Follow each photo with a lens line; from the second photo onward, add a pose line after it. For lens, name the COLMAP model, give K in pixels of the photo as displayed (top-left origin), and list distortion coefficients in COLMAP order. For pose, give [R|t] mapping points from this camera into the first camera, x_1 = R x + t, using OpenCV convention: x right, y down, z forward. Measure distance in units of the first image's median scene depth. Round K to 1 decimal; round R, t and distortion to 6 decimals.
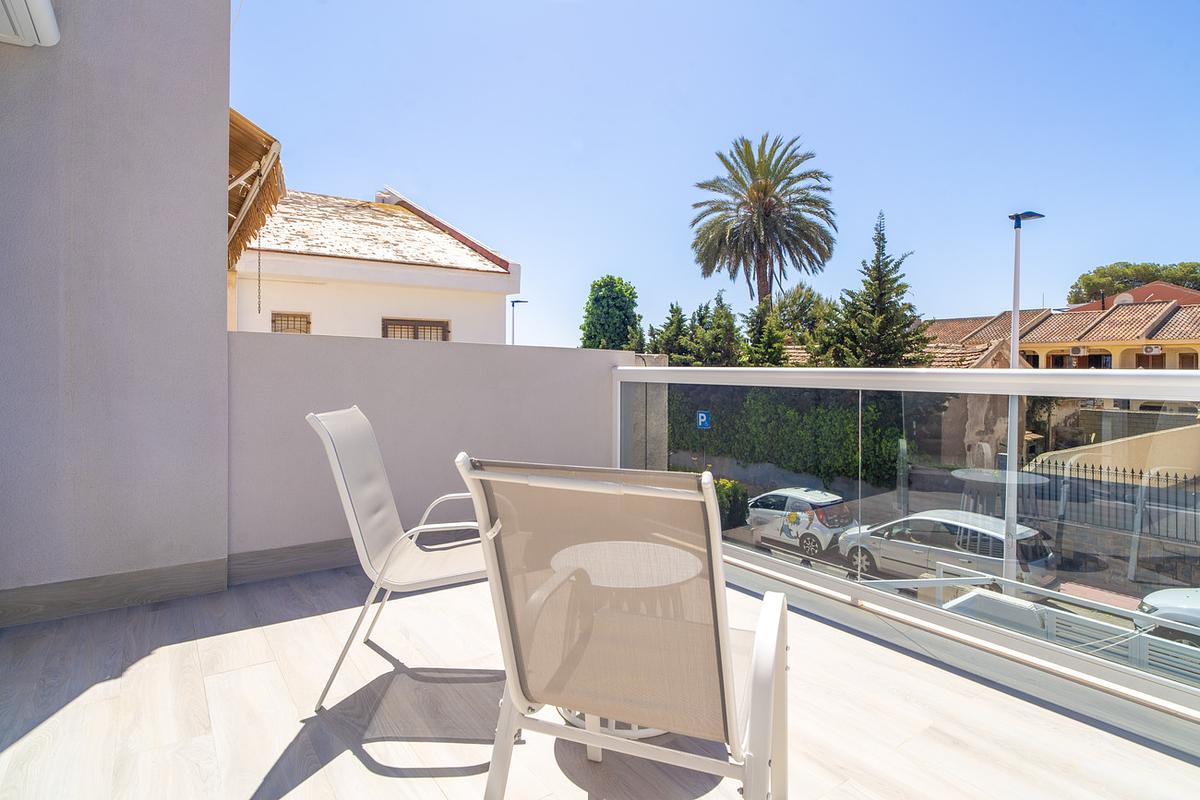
lens RADIAL K [[612.5, 0, 598.9], [0, 612.5, 390.0], [0, 0, 1]] dist [0.001571, 0.000416]
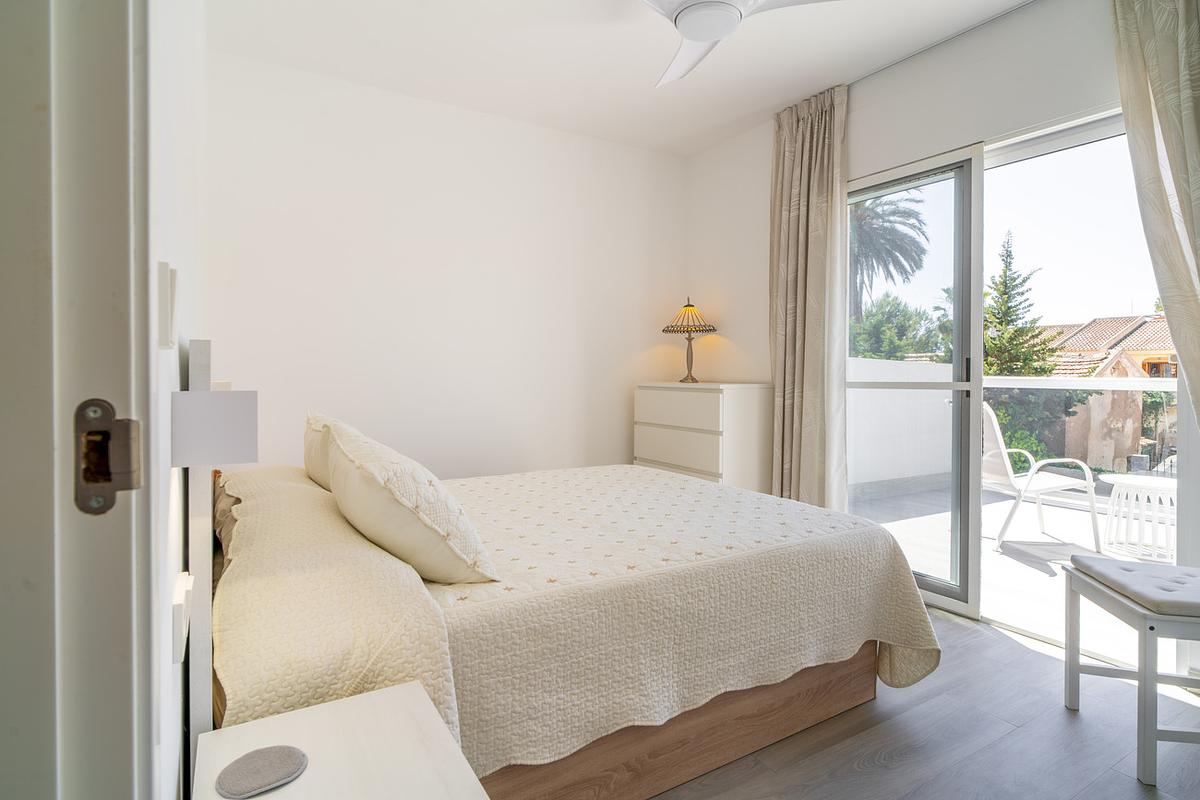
lens RADIAL K [[612.5, 0, 600.4], [0, 612.5, 400.8], [0, 0, 1]] dist [0.001571, 0.000416]
pose [[0.997890, 0.004877, -0.064740, -0.098033], [-0.004393, 0.999961, 0.007611, 0.001646], [0.064775, -0.007310, 0.997873, -0.064866]]
